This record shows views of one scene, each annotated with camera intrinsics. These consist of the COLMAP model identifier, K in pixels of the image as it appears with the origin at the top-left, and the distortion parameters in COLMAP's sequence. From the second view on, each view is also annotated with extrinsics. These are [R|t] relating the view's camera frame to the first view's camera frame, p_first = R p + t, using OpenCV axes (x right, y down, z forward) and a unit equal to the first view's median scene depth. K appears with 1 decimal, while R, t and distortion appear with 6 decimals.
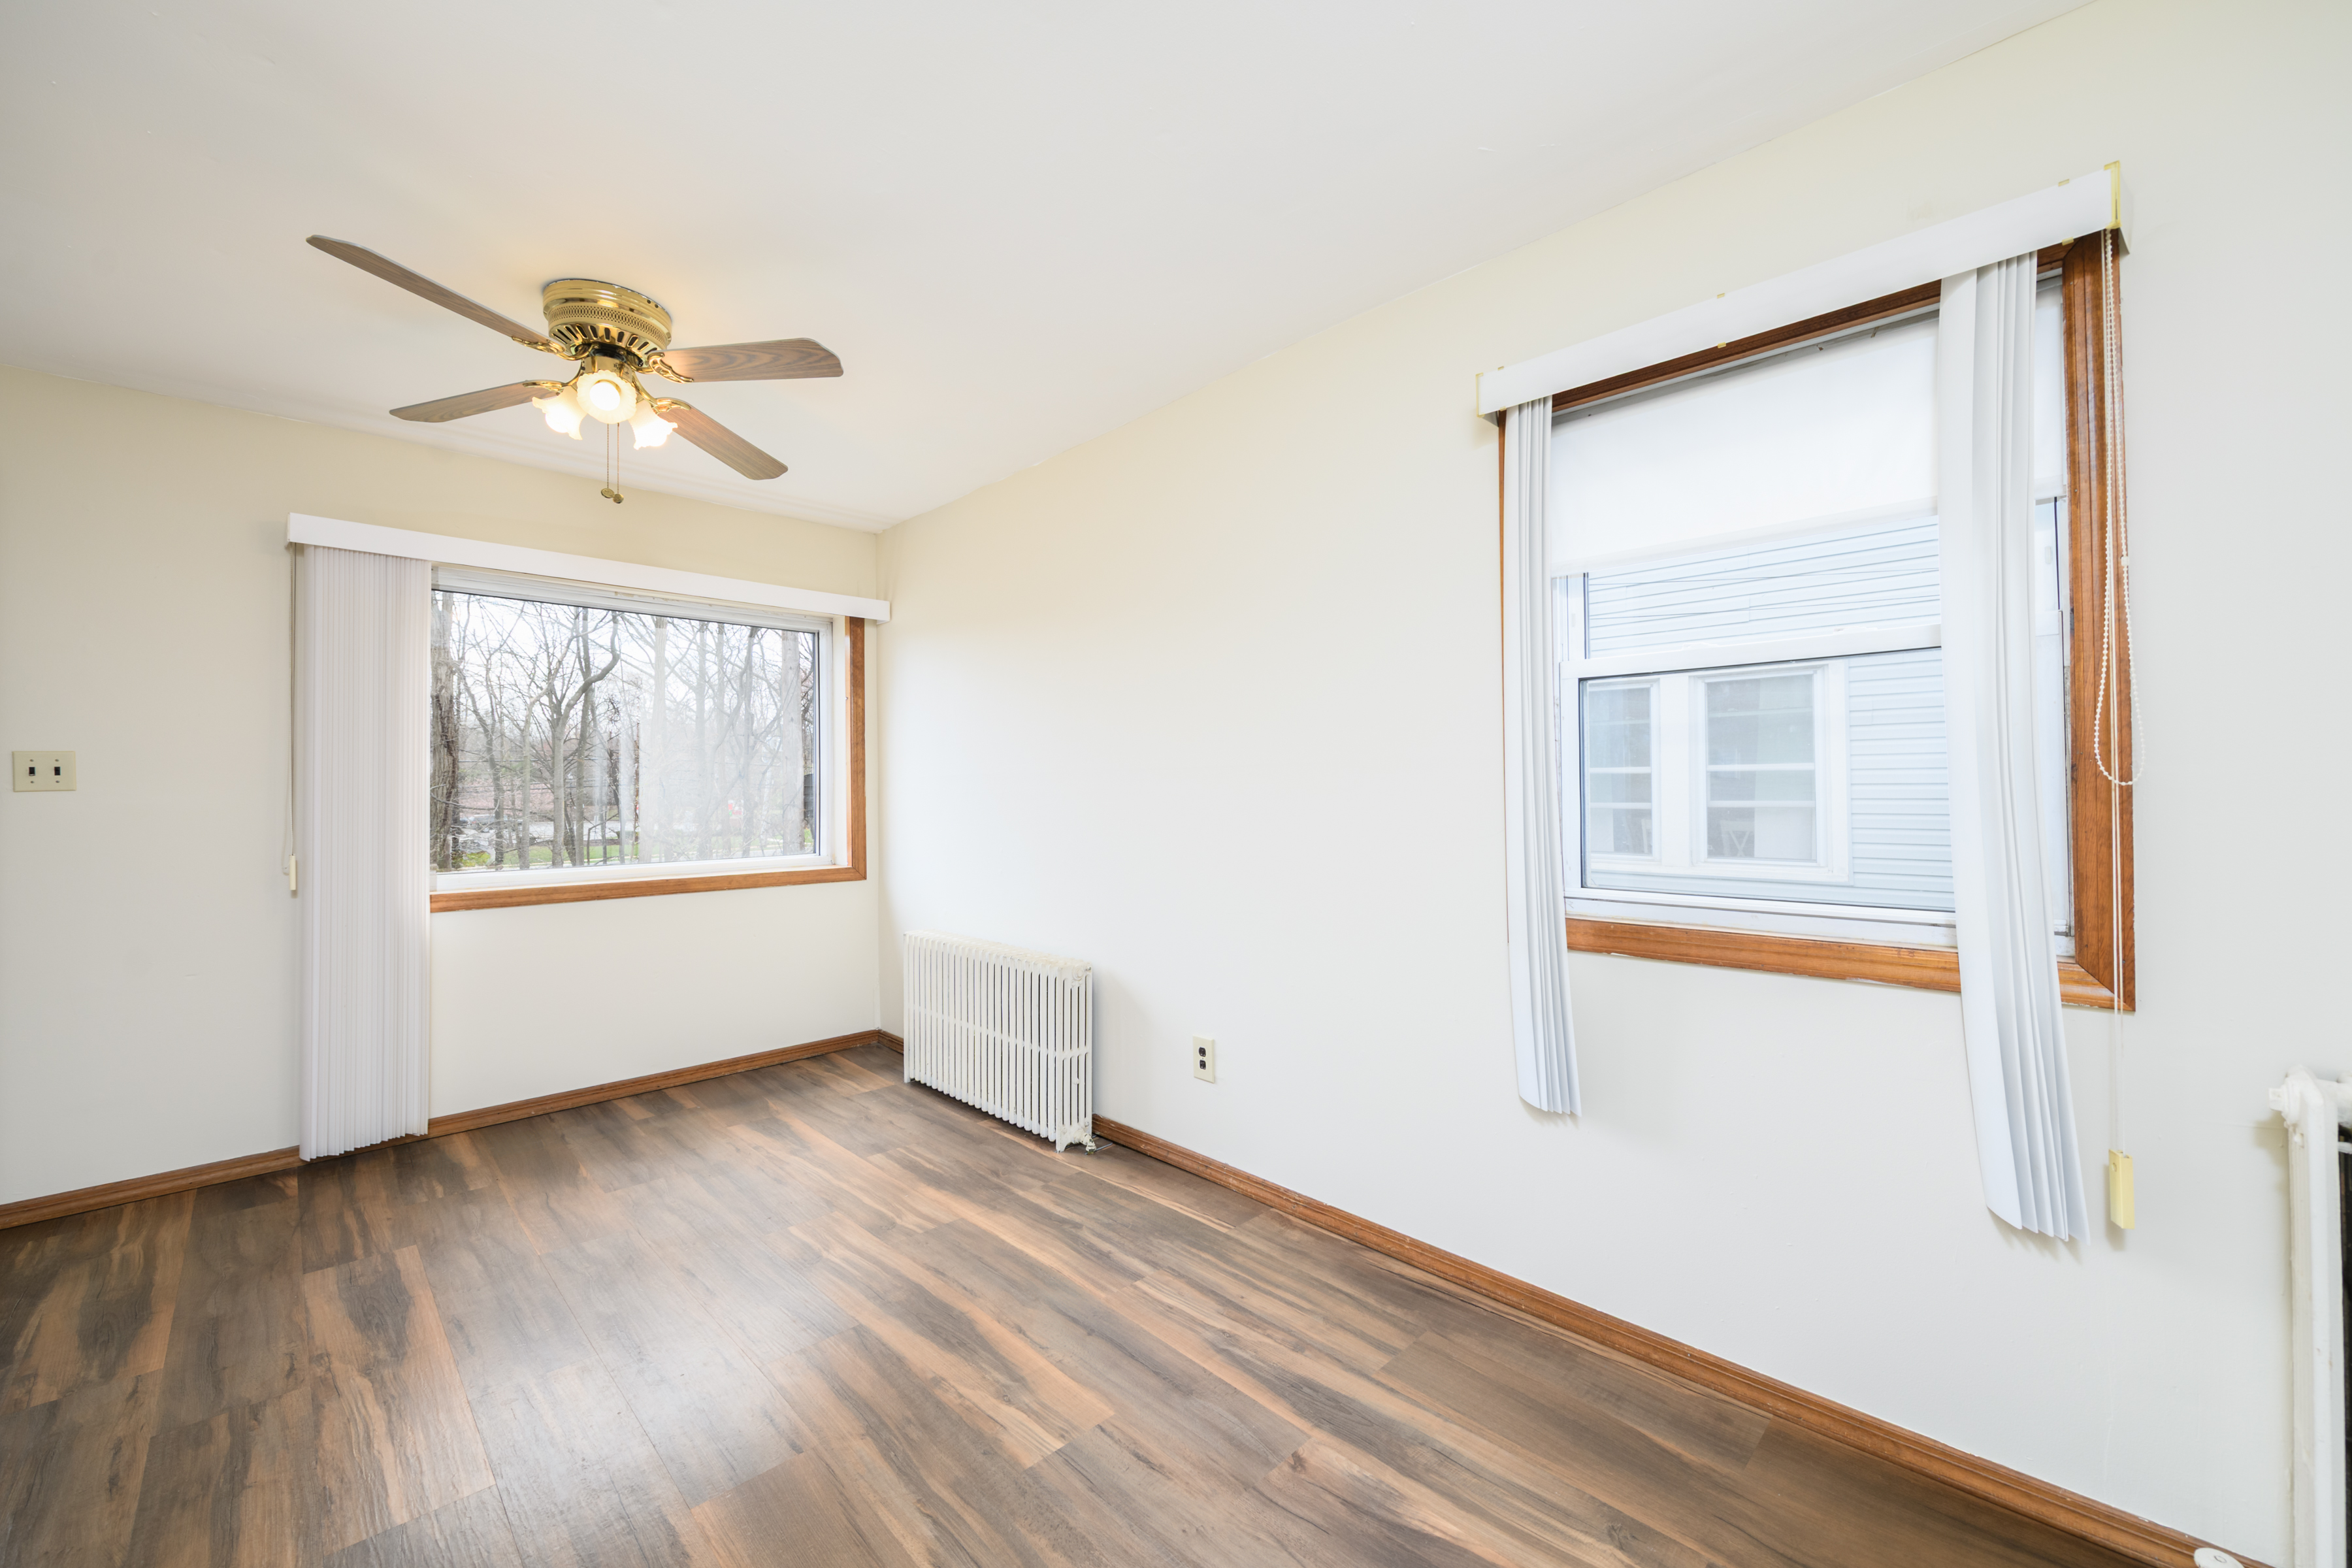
lens RADIAL K [[933.0, 0, 1173.6], [0, 933.0, 775.4], [0, 0, 1]] dist [-0.000265, -0.002503]
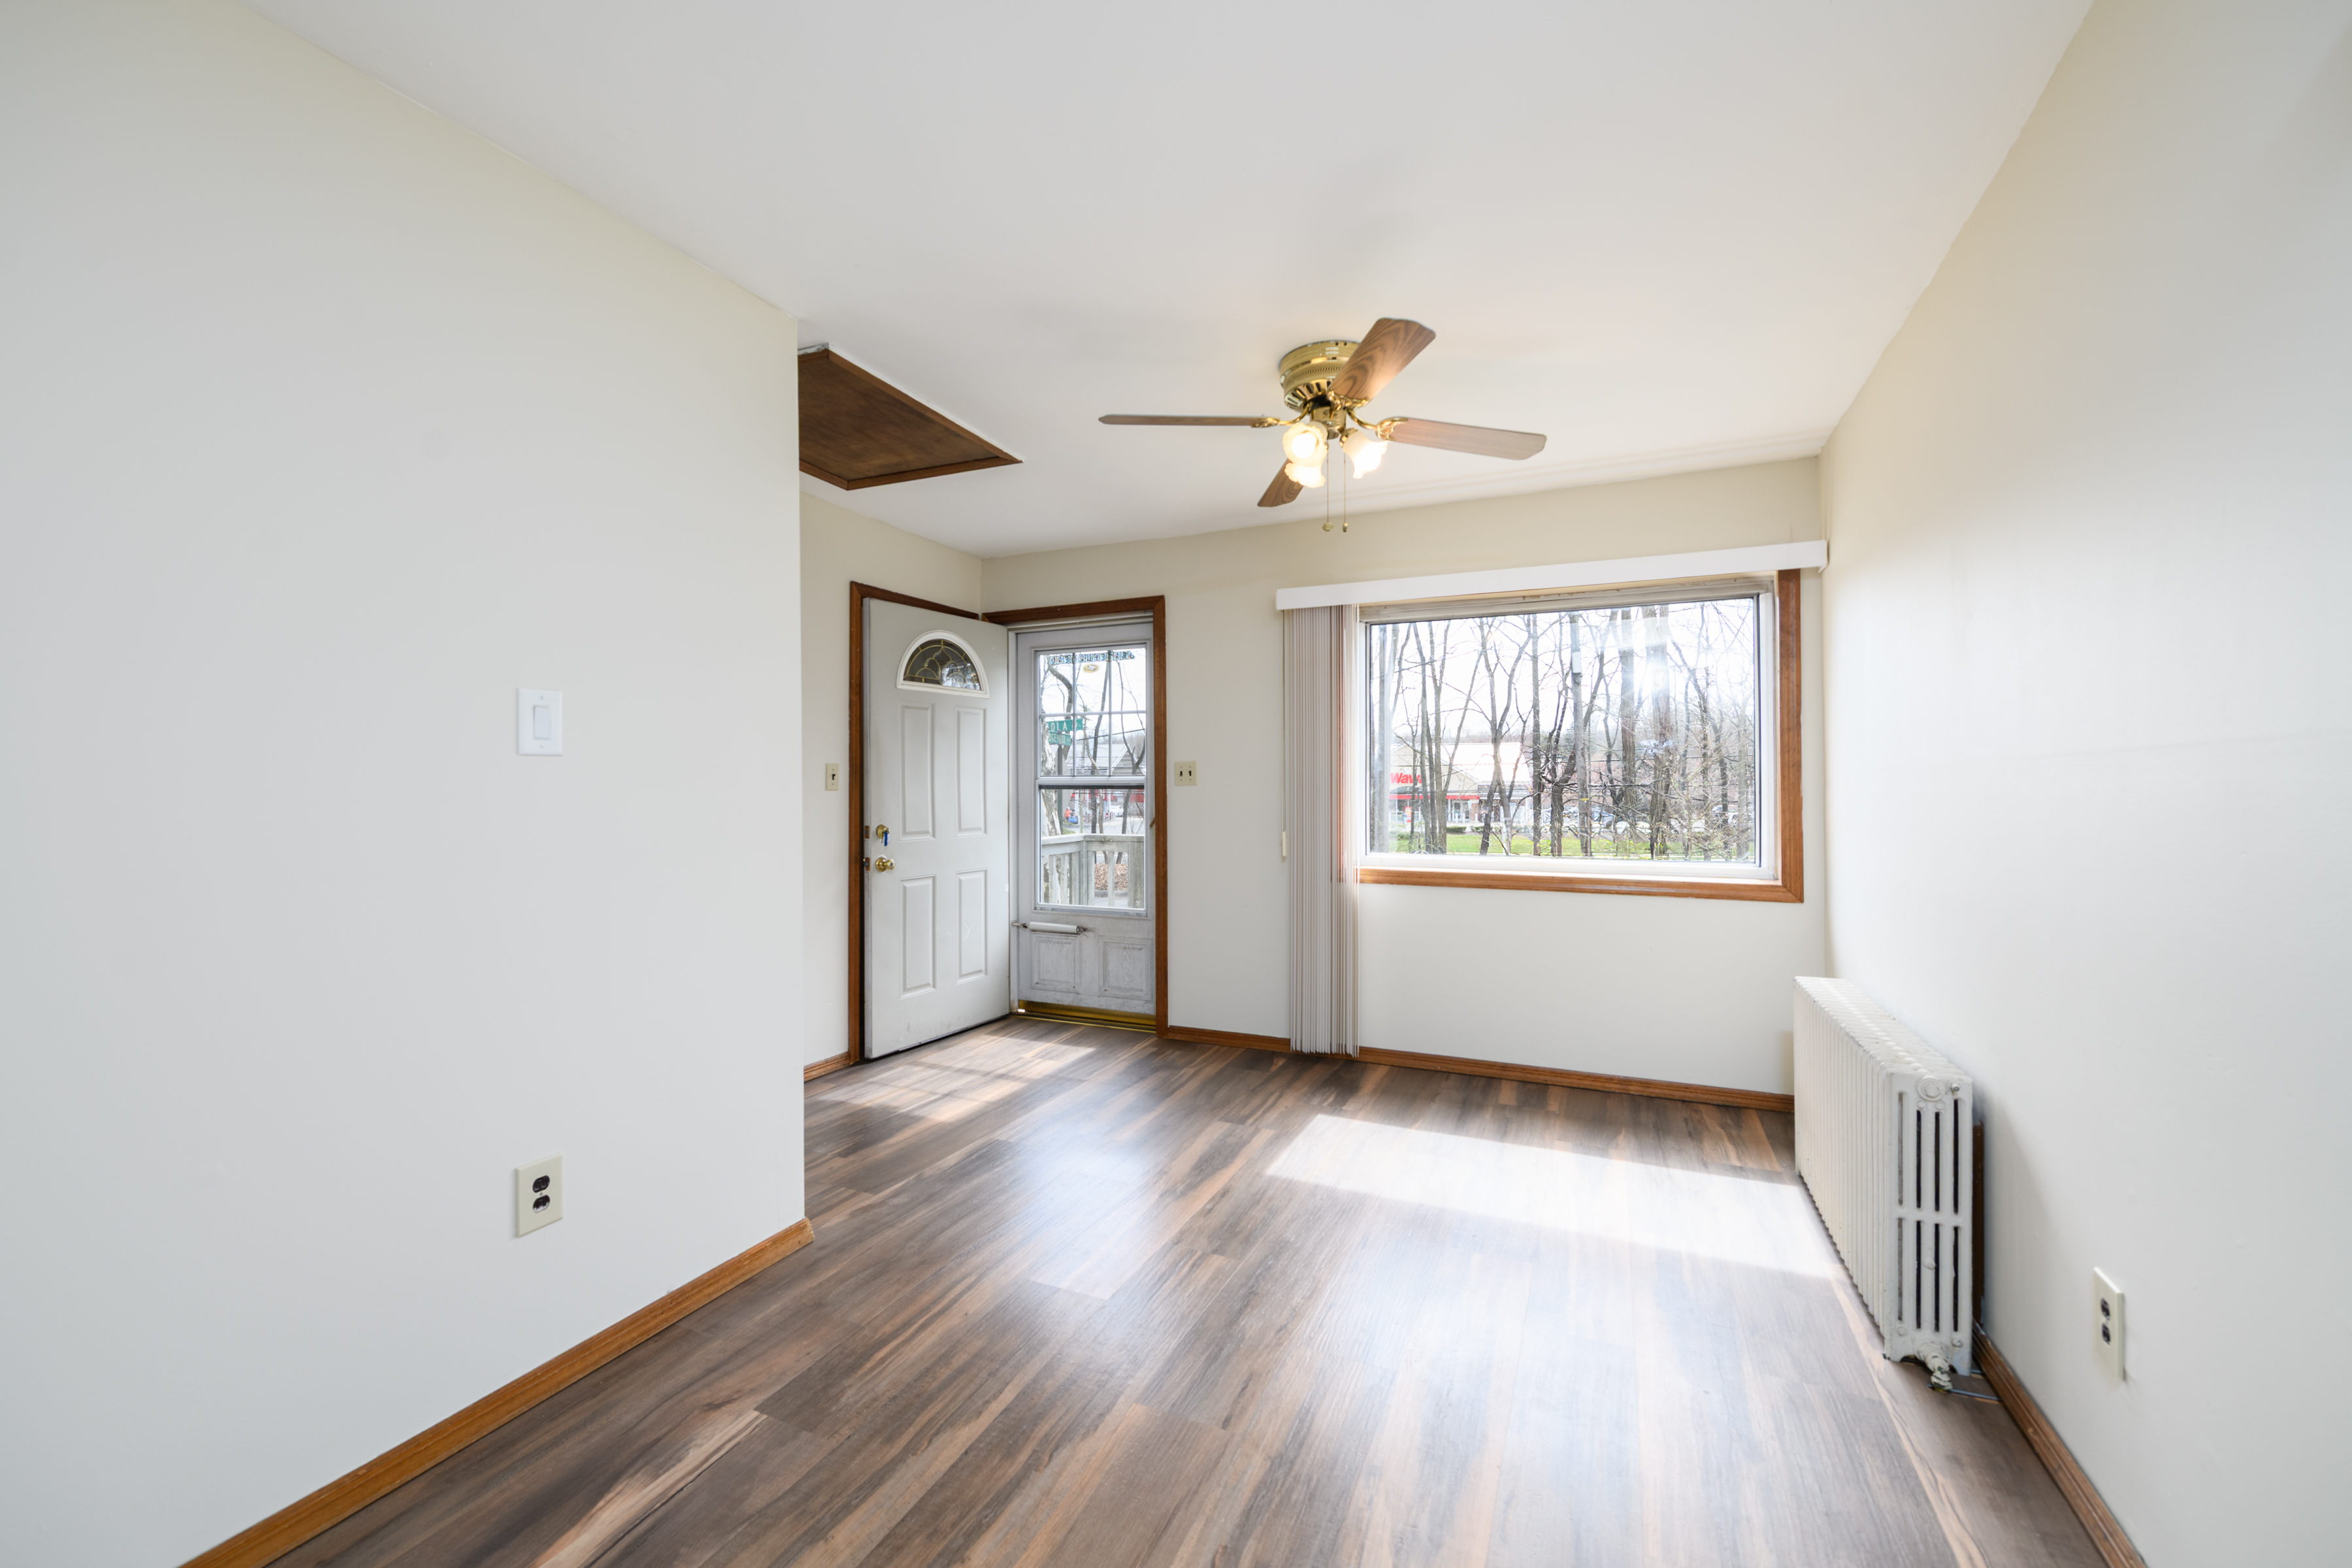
lens RADIAL K [[933.0, 0, 1167.1], [0, 933.0, 783.3], [0, 0, 1]] dist [-0.000265, -0.002503]
pose [[0.354241, 0.003654, -0.935147, 0.320069], [0.010395, 0.999915, 0.007845, -0.000850], [0.935096, -0.012500, 0.354173, 0.340660]]
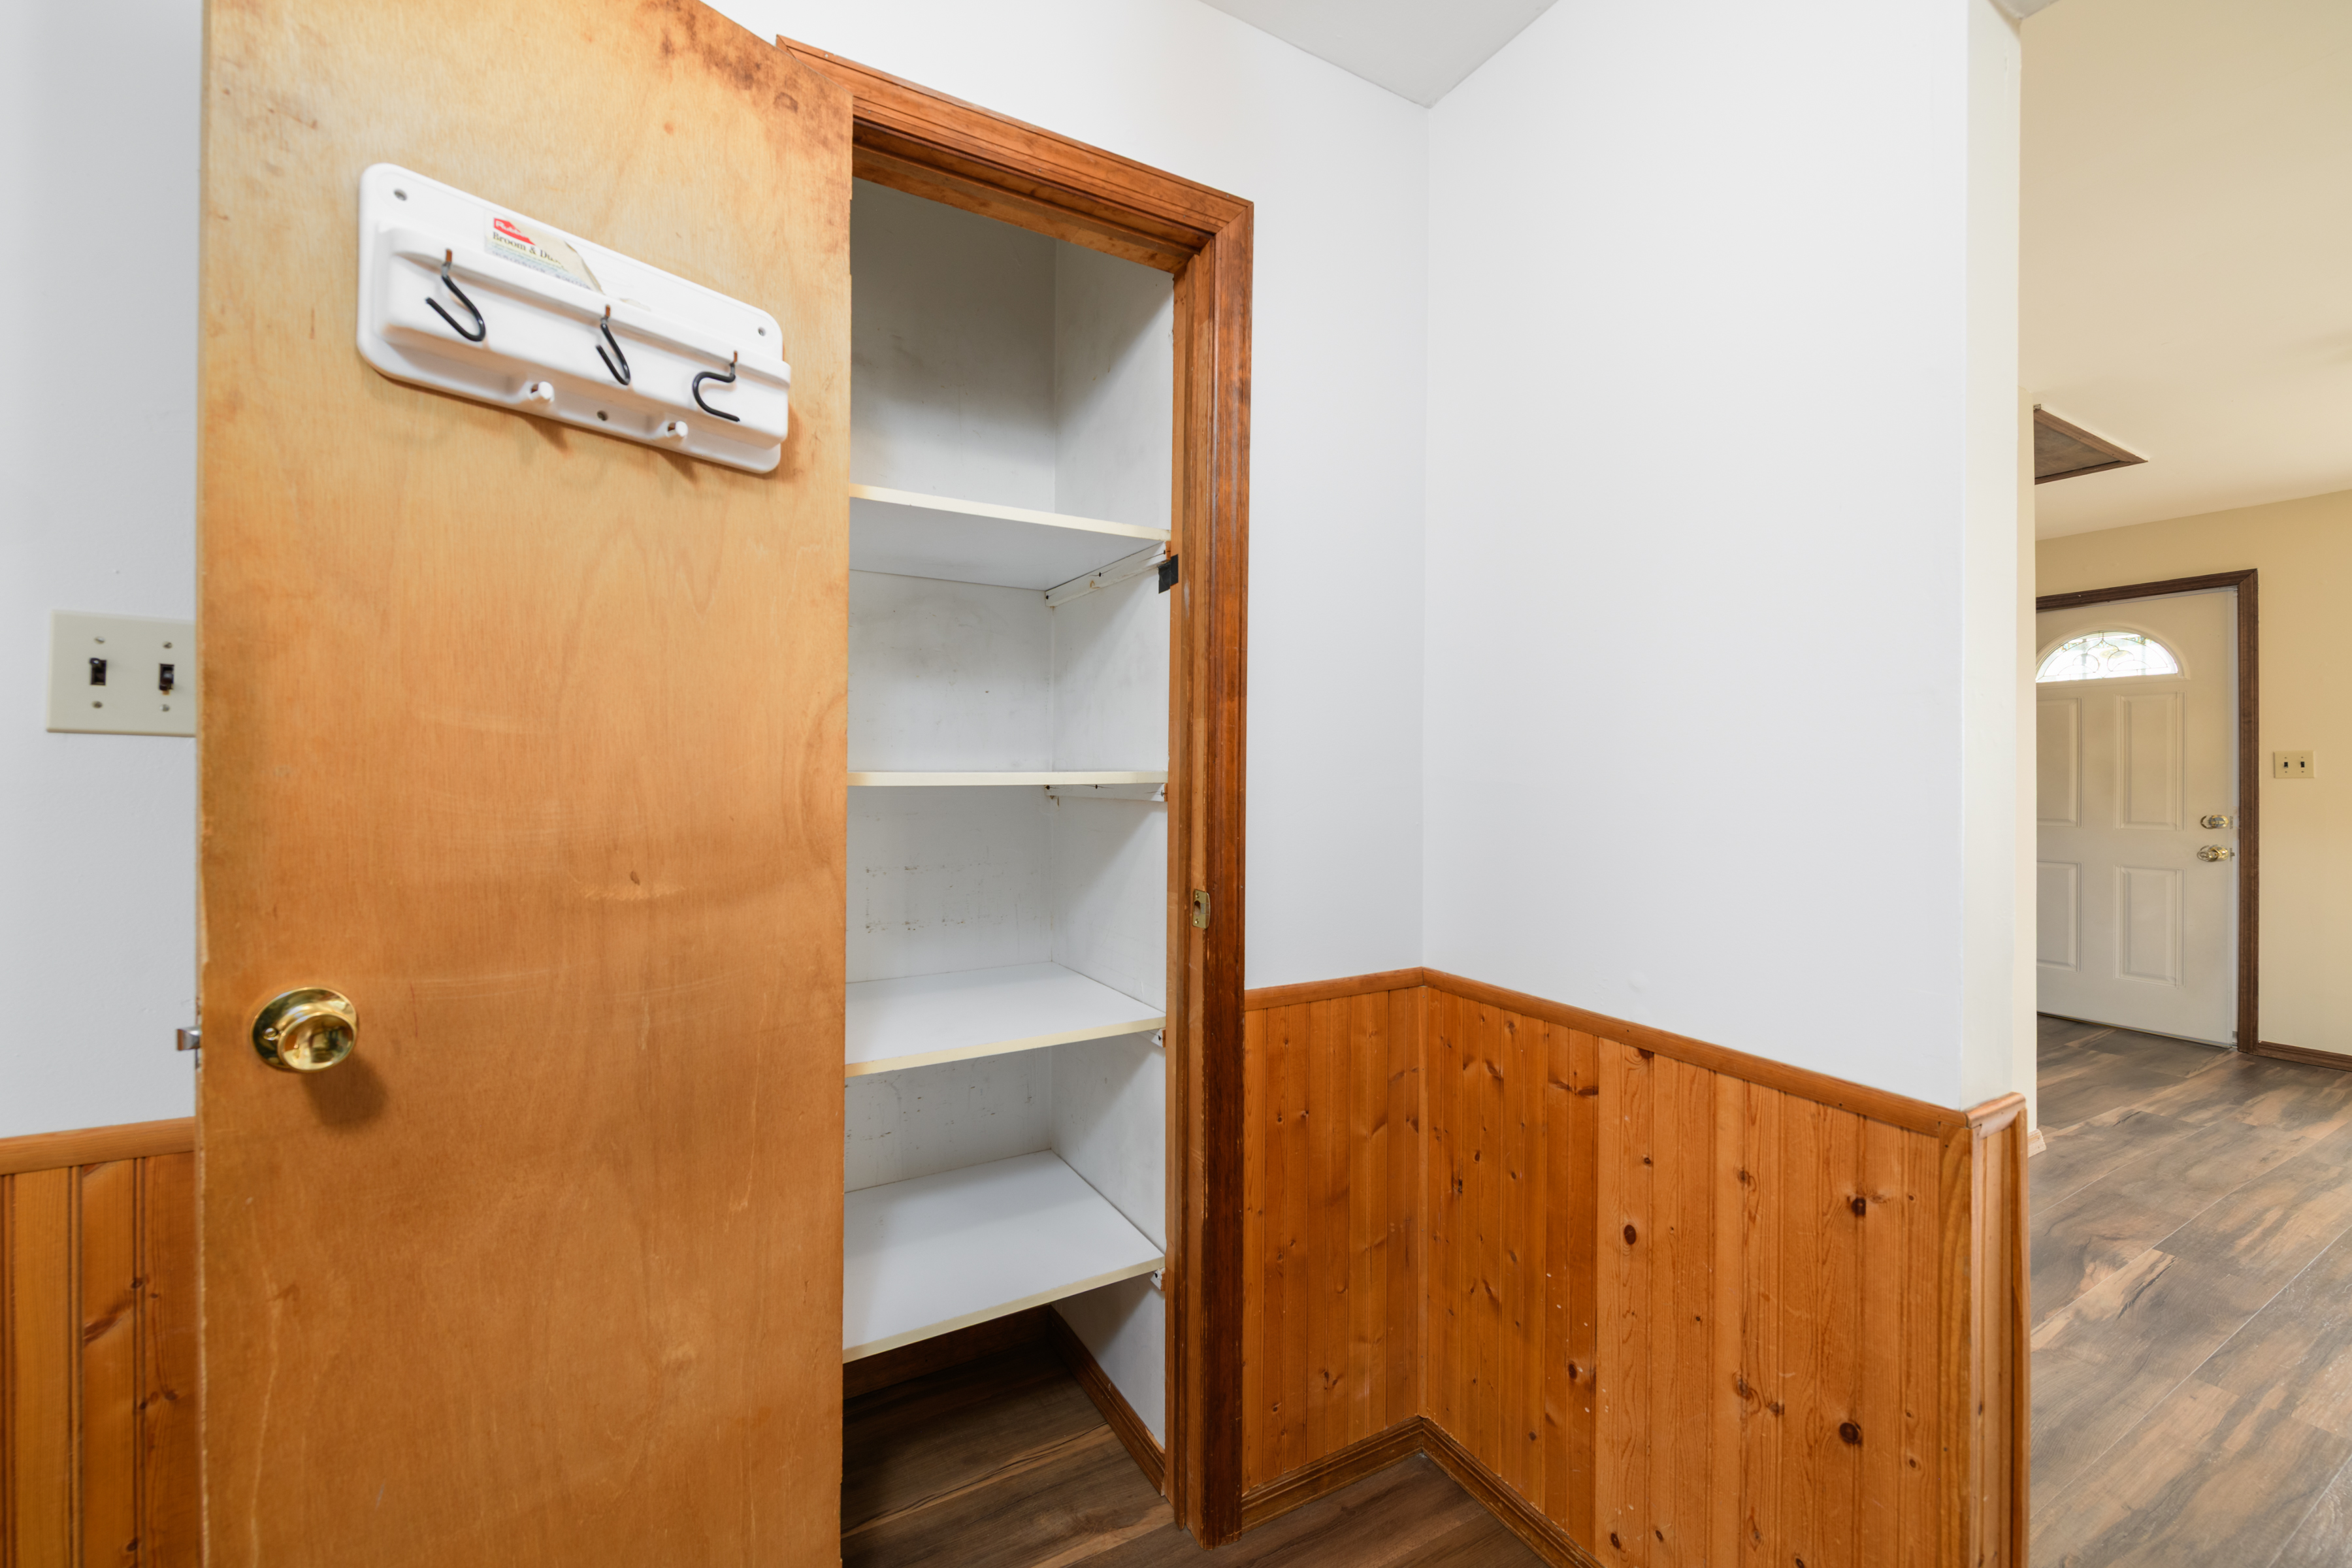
lens RADIAL K [[933.0, 0, 1171.3], [0, 933.0, 771.2], [0, 0, 1]] dist [-0.000265, -0.002503]
pose [[-0.268034, 0.009821, -0.963359, 0.662957], [0.002857, 0.999952, 0.009399, -0.011829], [0.963405, -0.000233, -0.268049, -0.327892]]
